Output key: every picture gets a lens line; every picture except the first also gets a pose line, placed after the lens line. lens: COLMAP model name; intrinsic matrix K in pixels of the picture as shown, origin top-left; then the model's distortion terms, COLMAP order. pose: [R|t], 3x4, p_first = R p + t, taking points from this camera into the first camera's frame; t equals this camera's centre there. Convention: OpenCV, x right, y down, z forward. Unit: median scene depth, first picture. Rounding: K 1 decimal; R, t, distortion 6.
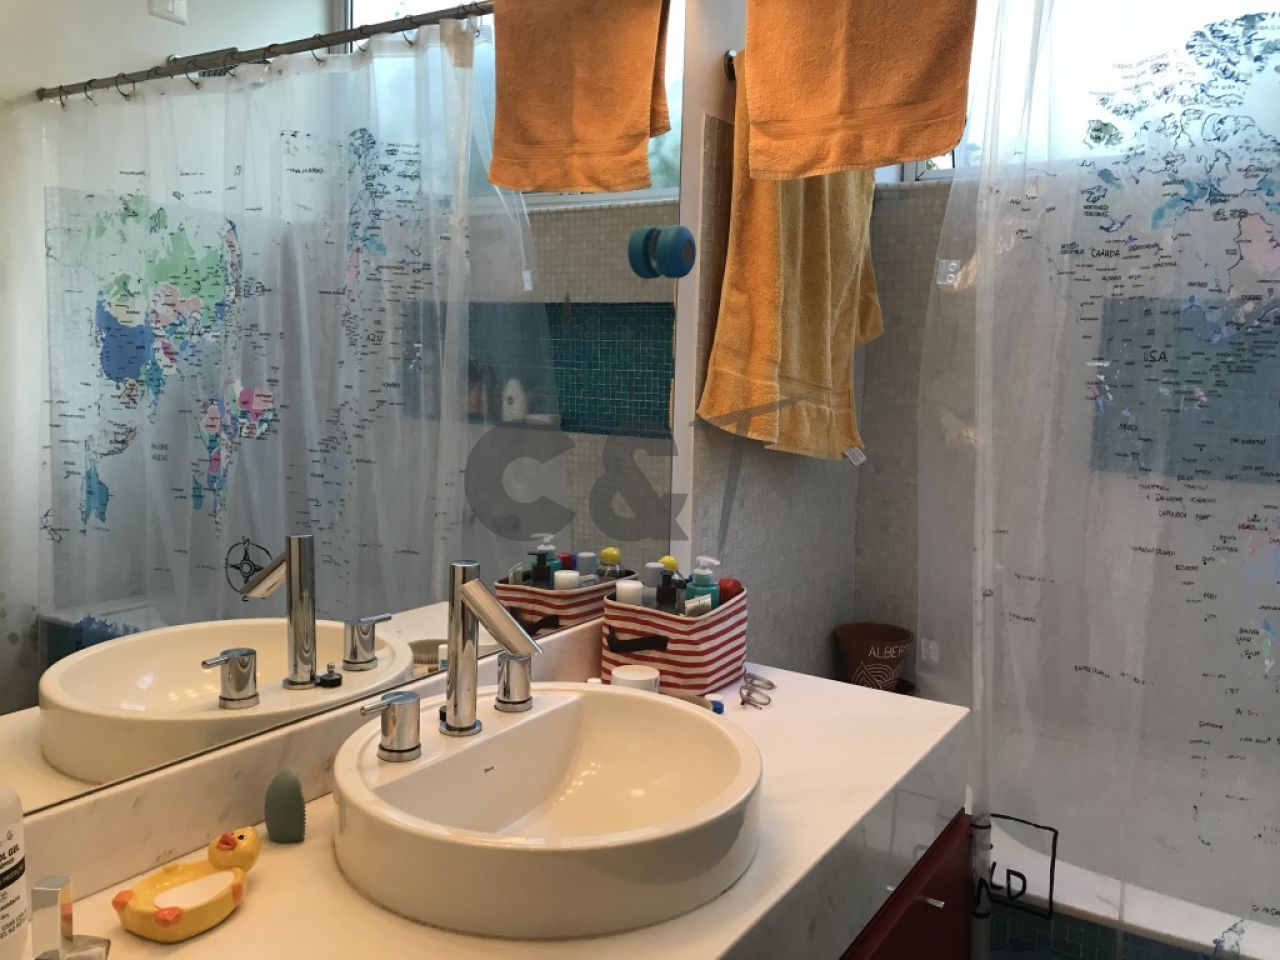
lens RADIAL K [[1063.9, 0, 641.9], [0, 1063.9, 482.4], [0, 0, 1]] dist [0.005290, 0.009377]
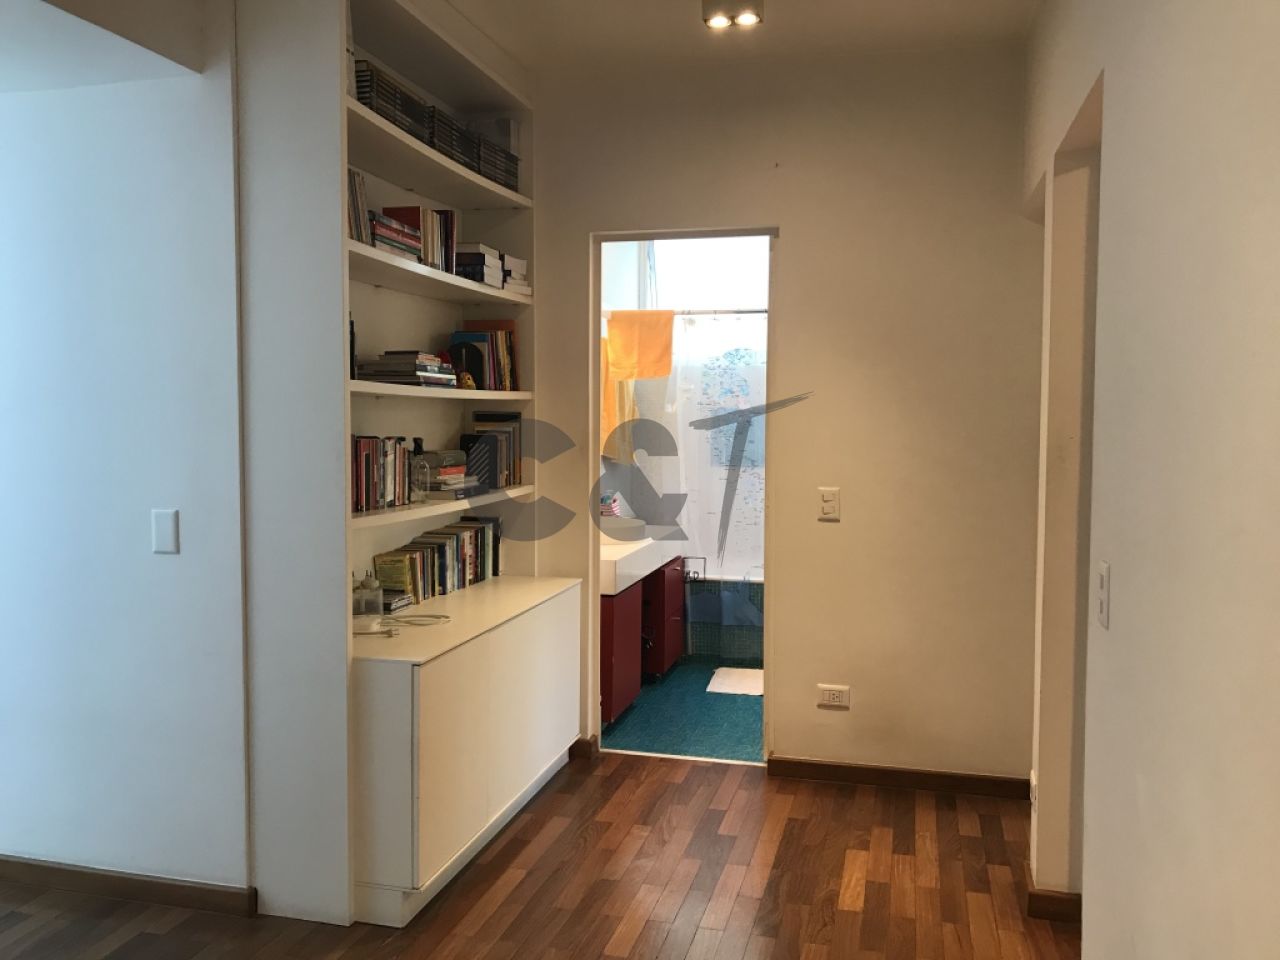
lens RADIAL K [[1063.9, 0, 639.3], [0, 1063.9, 478.6], [0, 0, 1]] dist [0.005290, 0.009377]
pose [[0.951083, -0.035315, 0.306909, -0.954897], [0.053702, 0.997219, -0.051671, 0.229622], [-0.304231, 0.065625, 0.950335, -2.464092]]
